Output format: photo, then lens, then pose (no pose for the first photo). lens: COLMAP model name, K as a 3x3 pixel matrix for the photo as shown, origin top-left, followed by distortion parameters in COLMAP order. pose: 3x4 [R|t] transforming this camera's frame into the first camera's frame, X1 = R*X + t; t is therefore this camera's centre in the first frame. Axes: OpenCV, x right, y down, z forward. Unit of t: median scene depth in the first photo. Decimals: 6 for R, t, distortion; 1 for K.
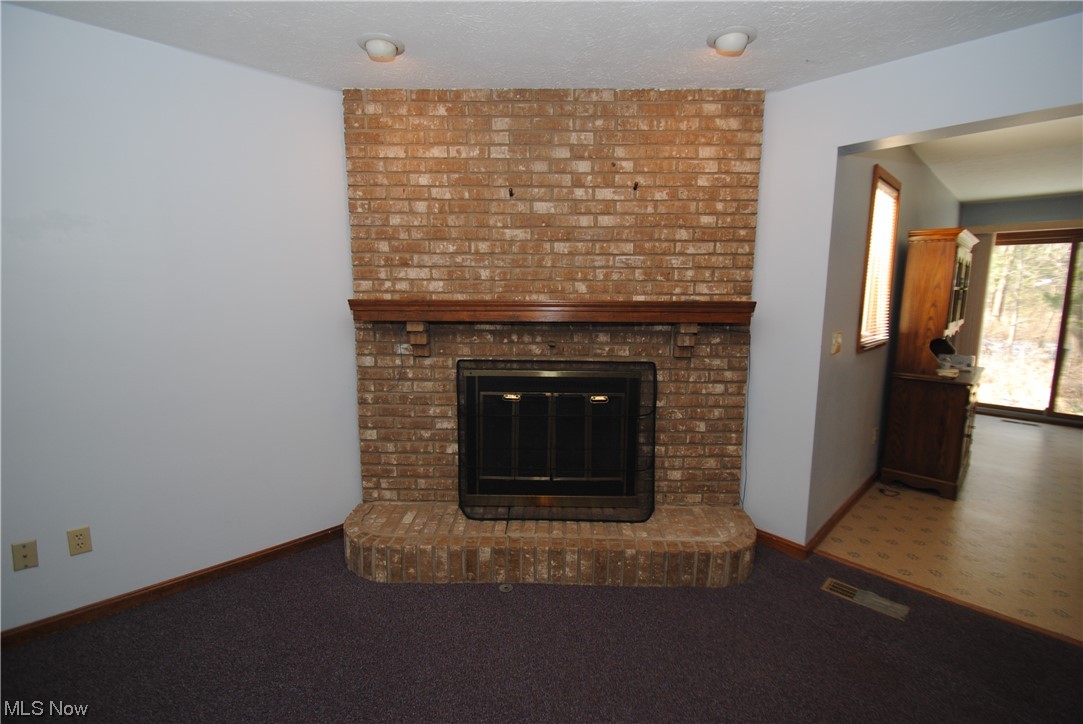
lens RADIAL K [[479.0, 0, 544.3], [0, 479.0, 358.0], [0, 0, 1]] dist [0.021745, -0.019474]
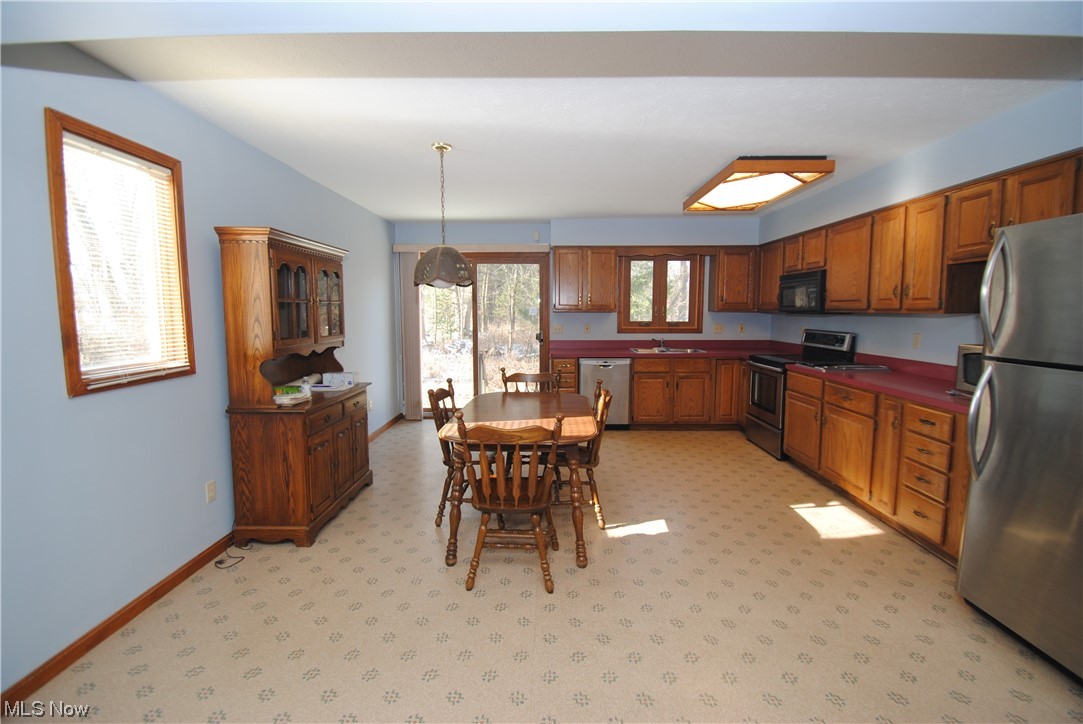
lens RADIAL K [[479.0, 0, 544.3], [0, 479.0, 358.0], [0, 0, 1]] dist [0.021745, -0.019474]
pose [[0.700011, -0.076457, 0.710027, 0.725922], [0.099710, 0.994977, 0.008837, -0.005058], [-0.707136, 0.064611, 0.704119, 0.098597]]
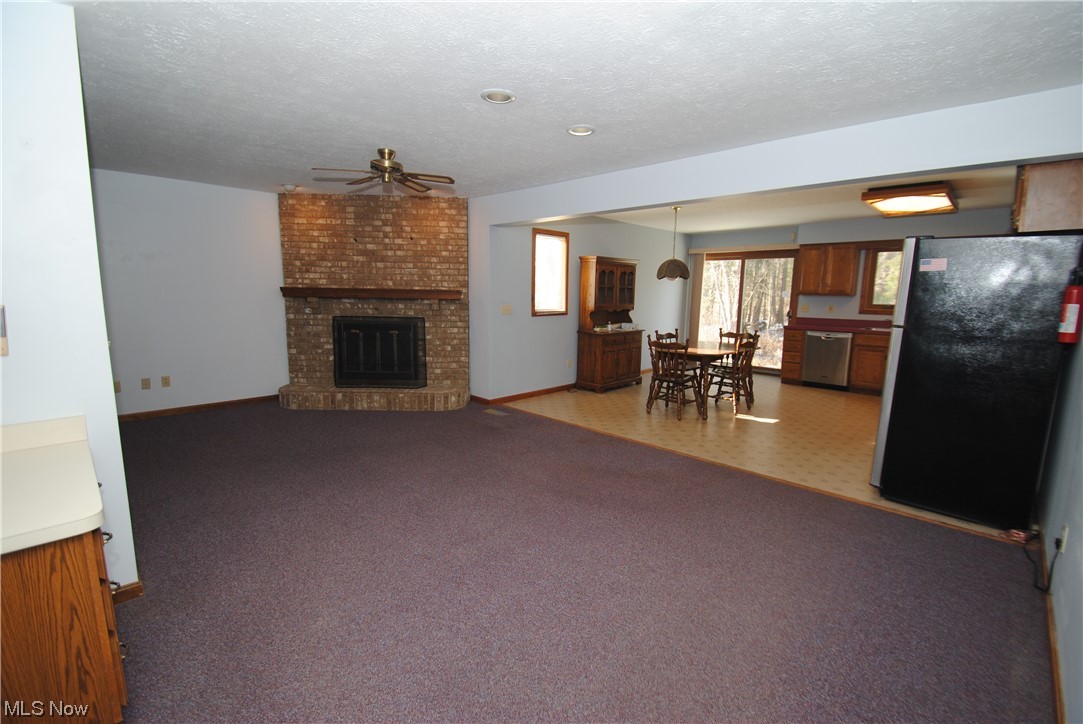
lens RADIAL K [[479.0, 0, 544.3], [0, 479.0, 358.0], [0, 0, 1]] dist [0.021745, -0.019474]
pose [[0.999355, 0.006328, 0.035338, 0.714221], [-0.006599, 0.999950, 0.007567, 0.176250], [-0.035288, -0.007795, 0.999347, -1.235106]]
